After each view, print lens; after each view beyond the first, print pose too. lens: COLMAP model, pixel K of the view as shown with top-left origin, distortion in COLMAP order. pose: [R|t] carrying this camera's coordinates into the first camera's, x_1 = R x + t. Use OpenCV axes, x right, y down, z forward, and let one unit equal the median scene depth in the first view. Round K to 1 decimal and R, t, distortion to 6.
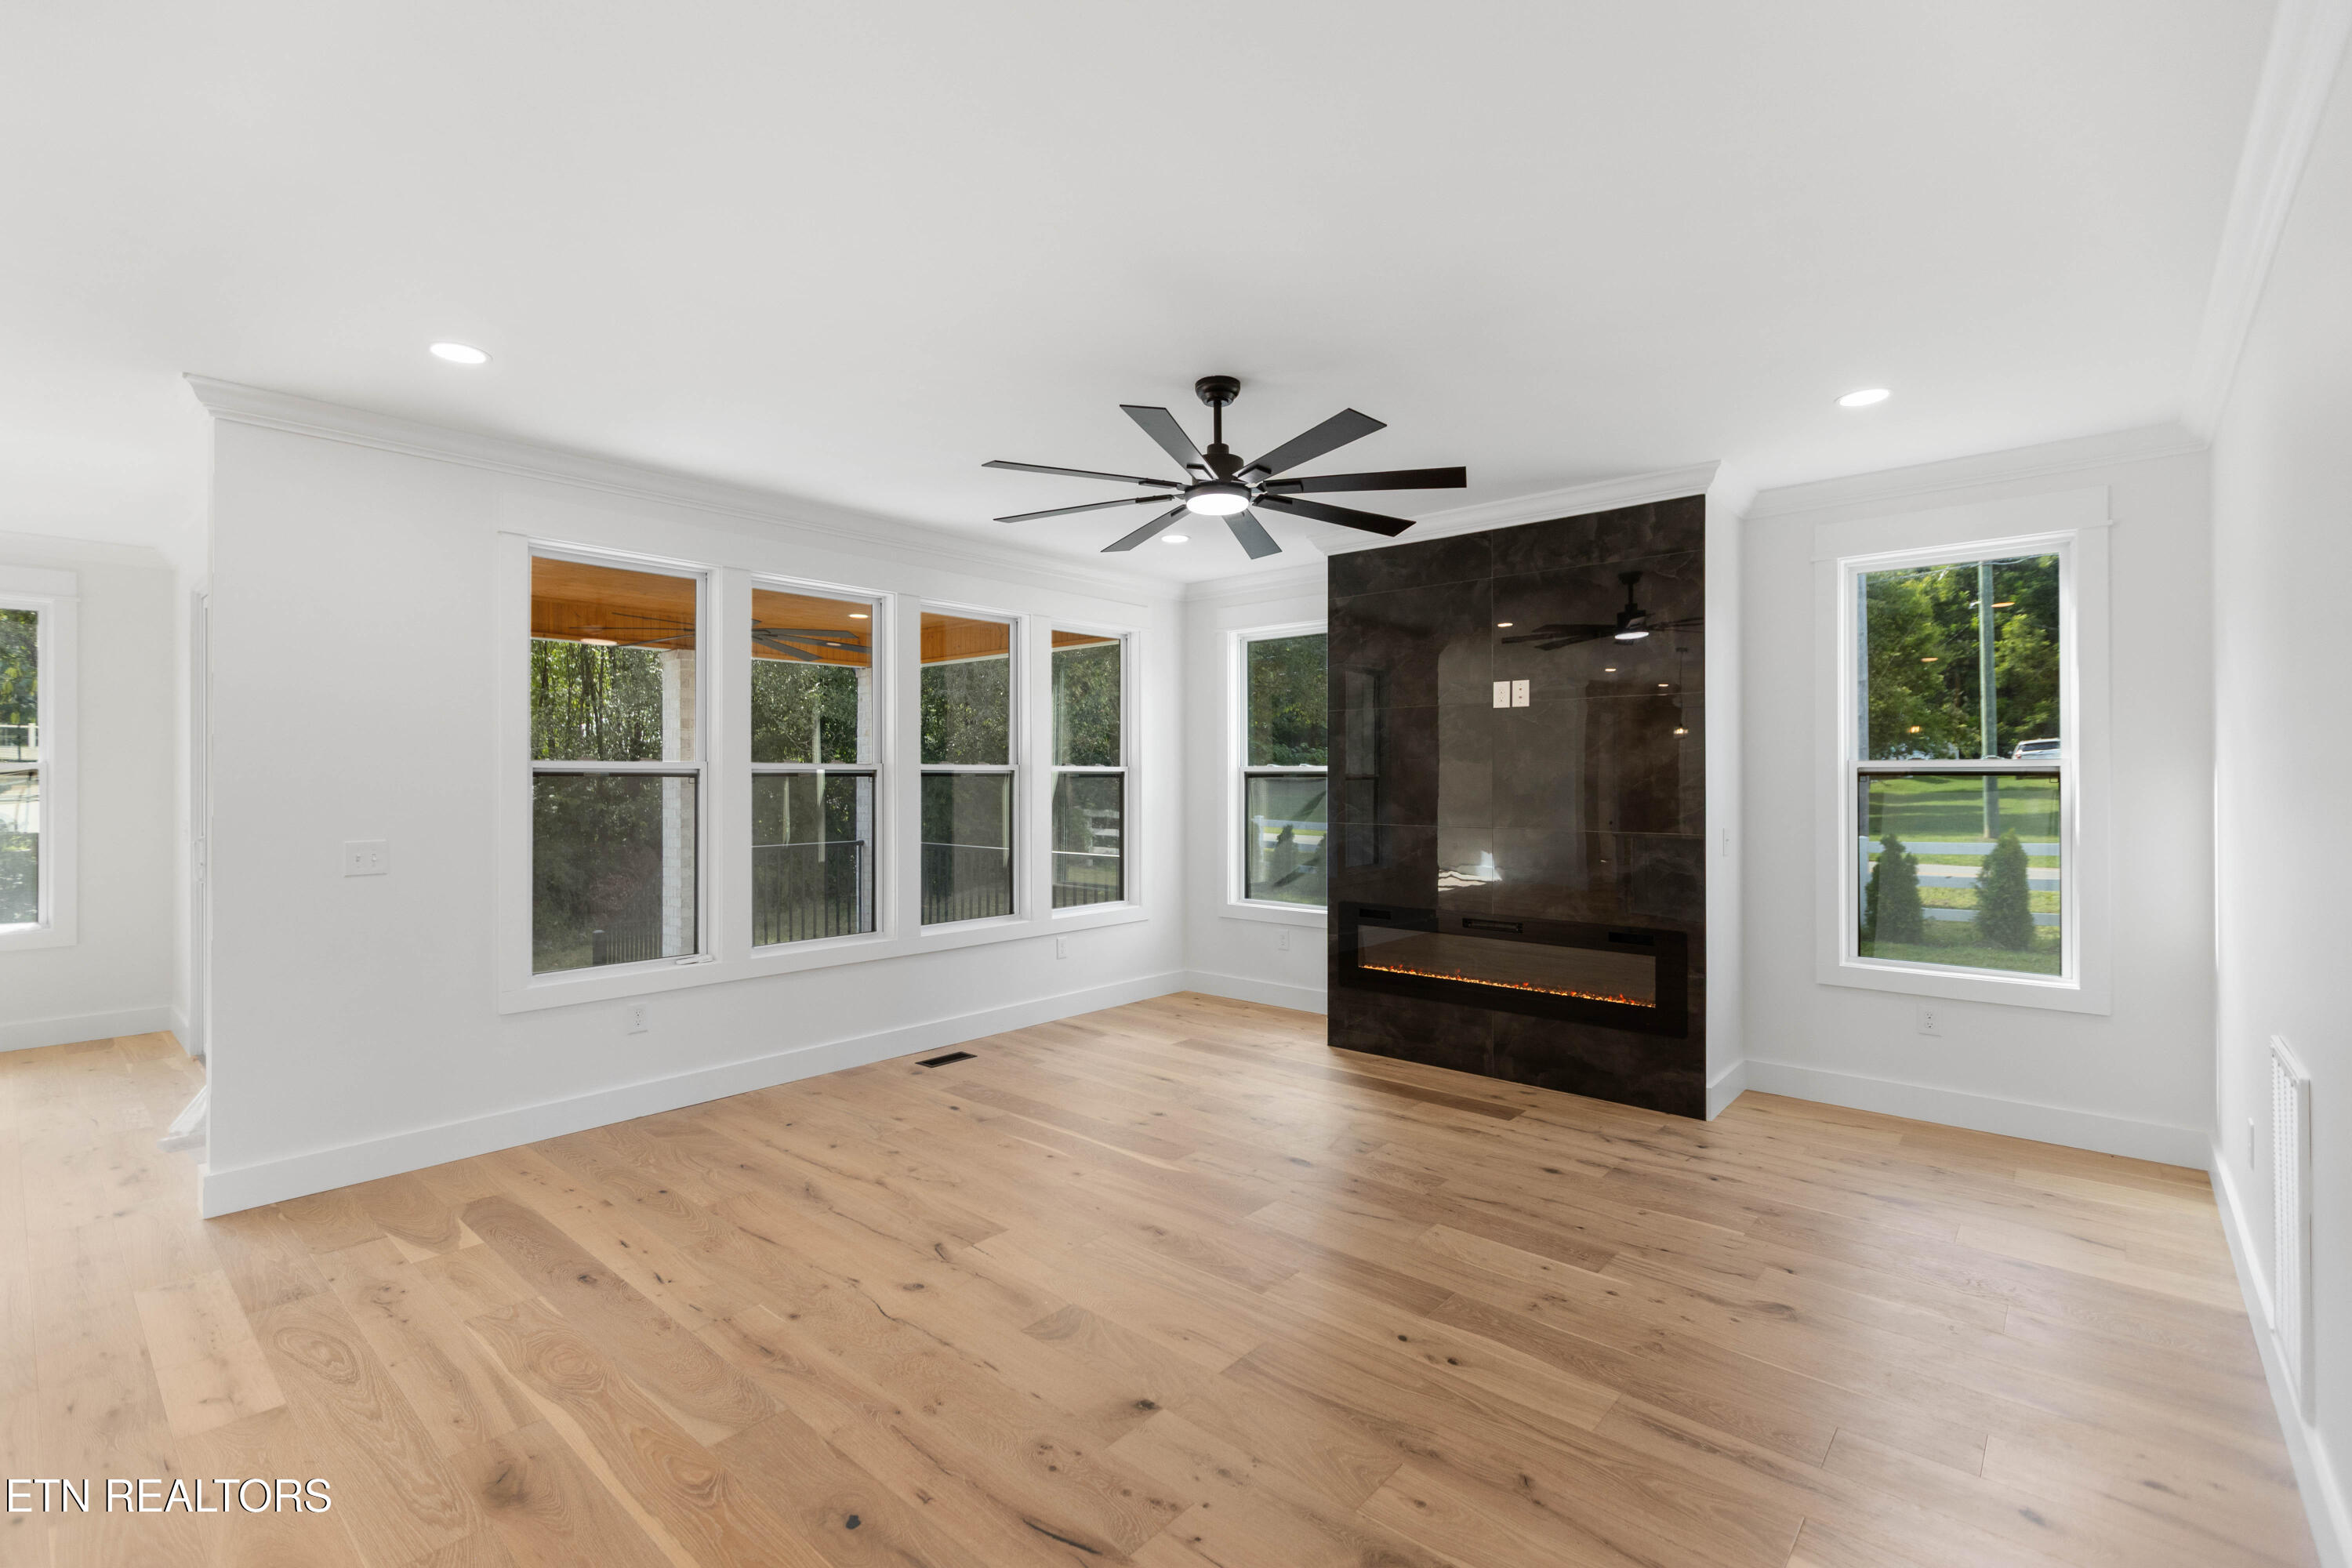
lens RADIAL K [[1034.0, 0, 1162.7], [0, 1034.0, 790.2], [0, 0, 1]] dist [-0.000849, -0.000742]
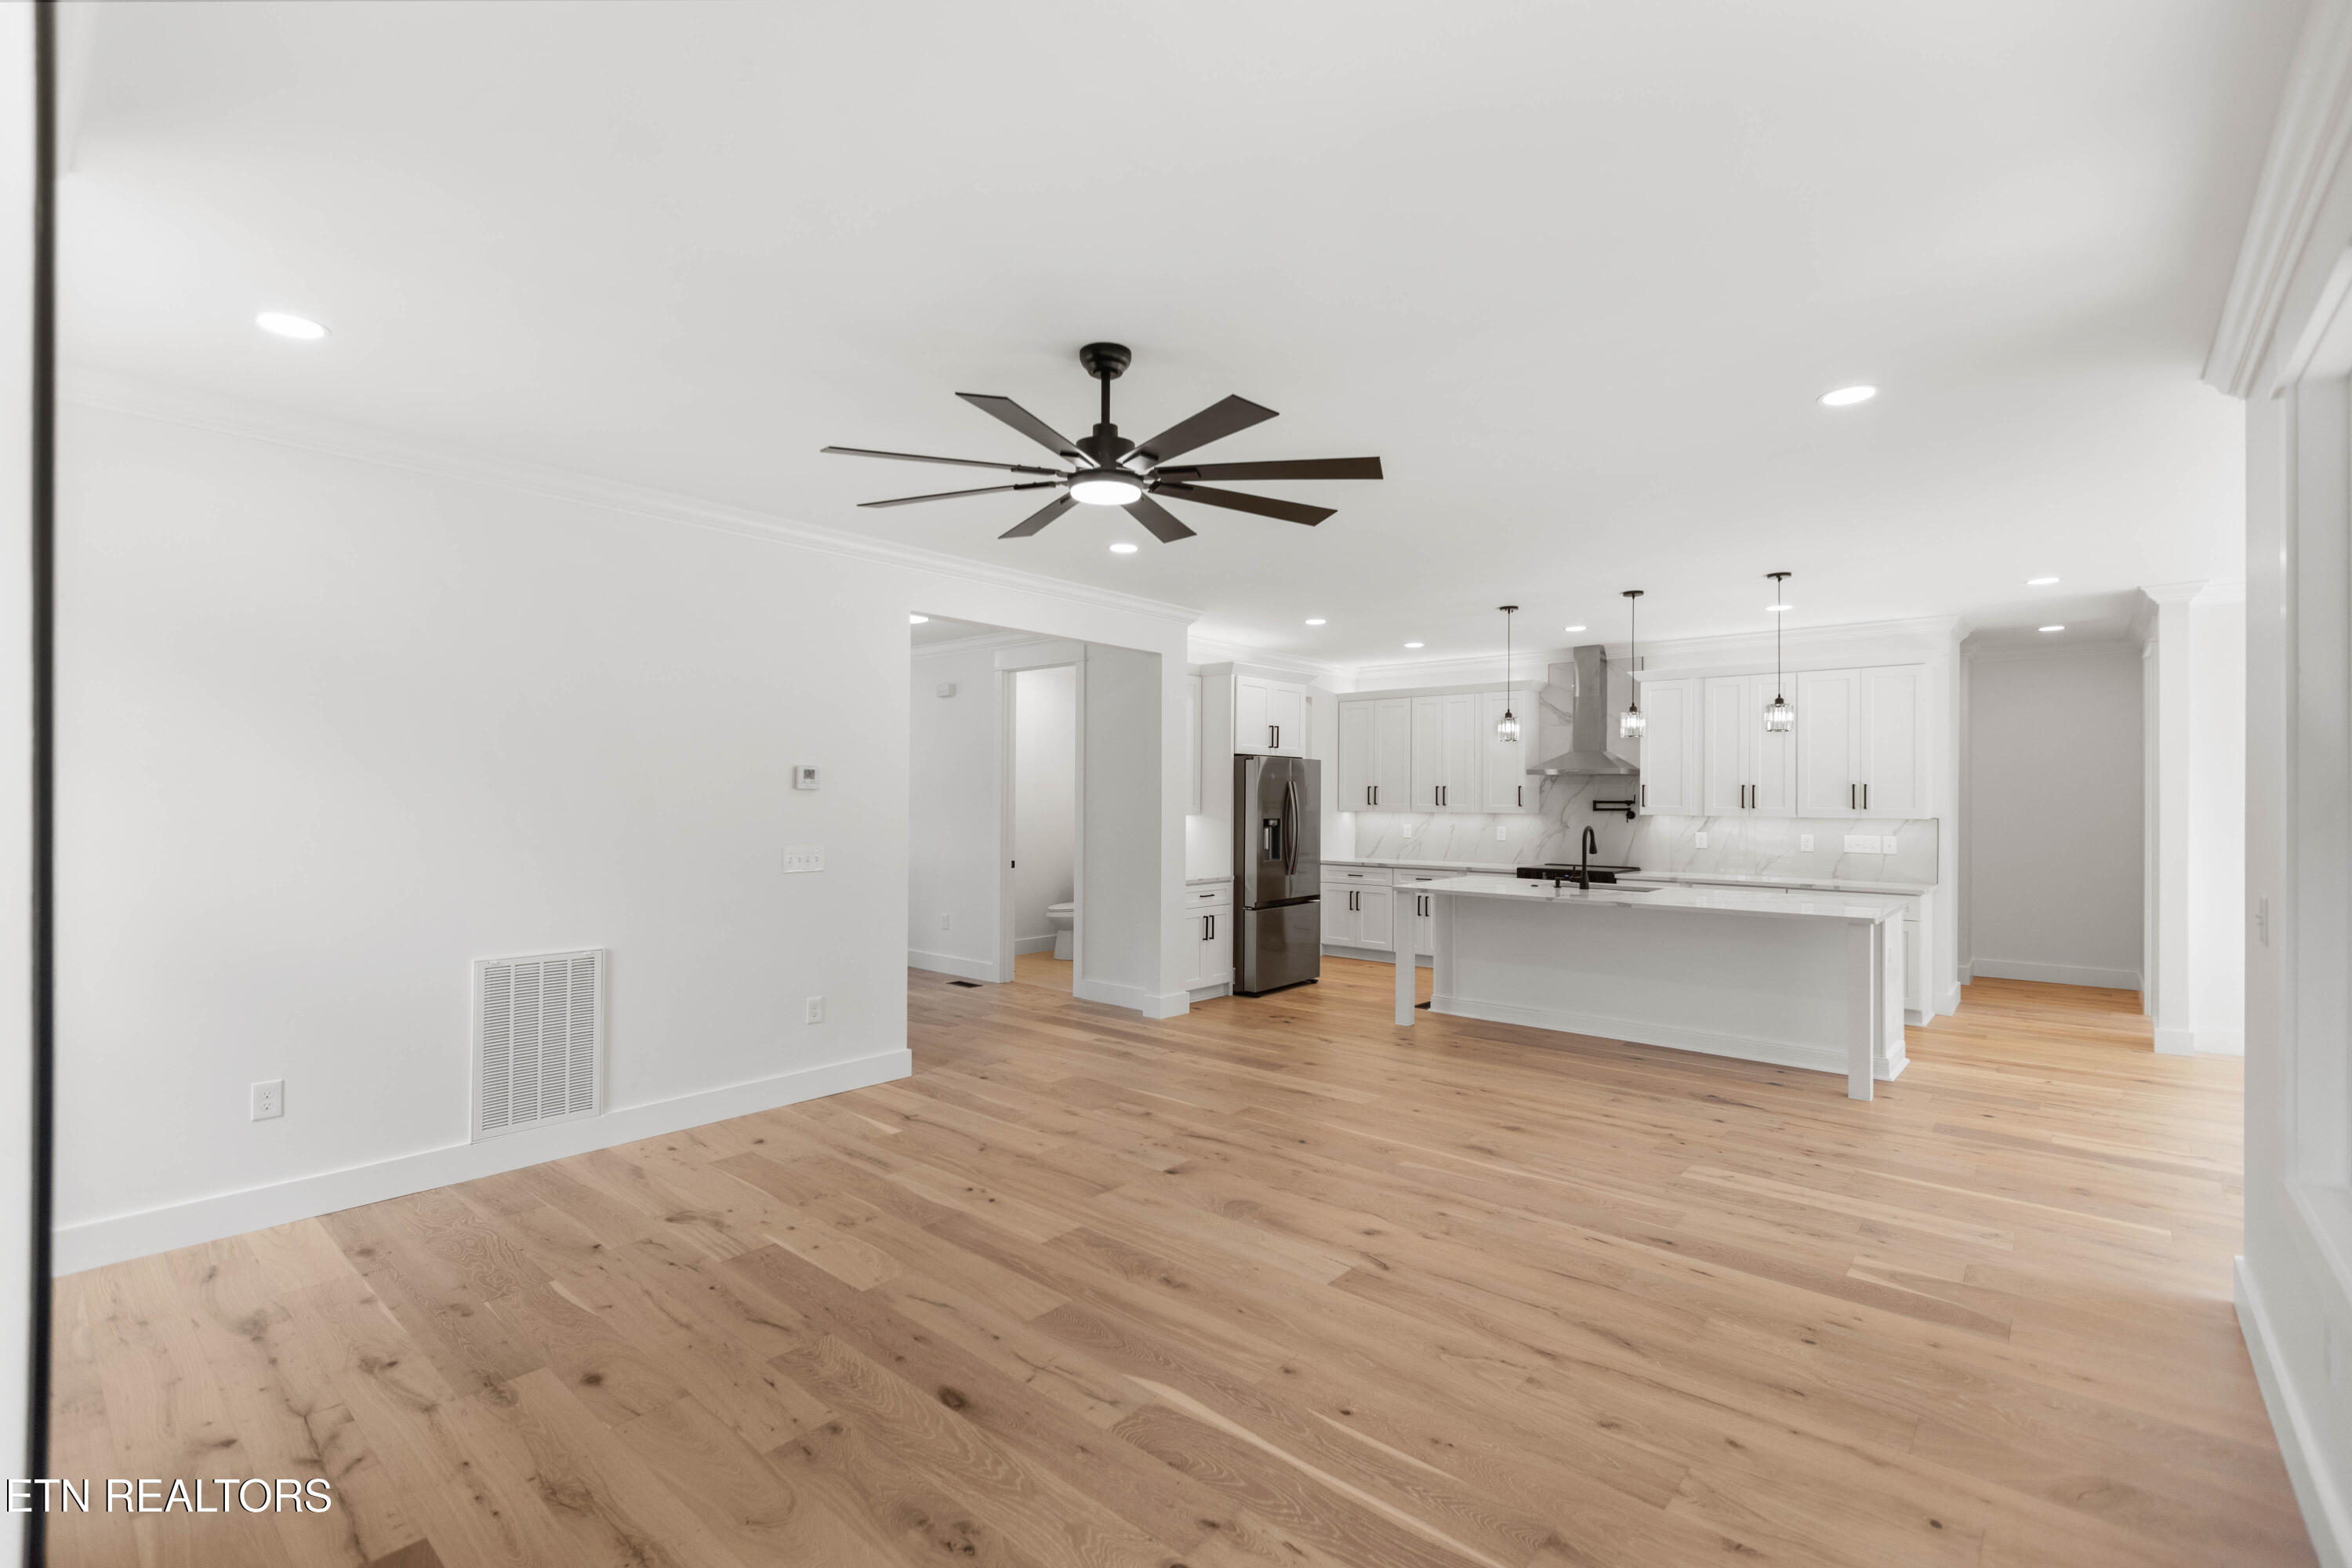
lens RADIAL K [[1034.0, 0, 1162.7], [0, 1034.0, 790.2], [0, 0, 1]] dist [-0.000849, -0.000742]
pose [[-0.999968, -0.005487, -0.005823, 0.009346], [-0.005495, 0.999984, 0.001339, -0.027369], [0.005815, 0.001371, -0.999982, 2.032443]]
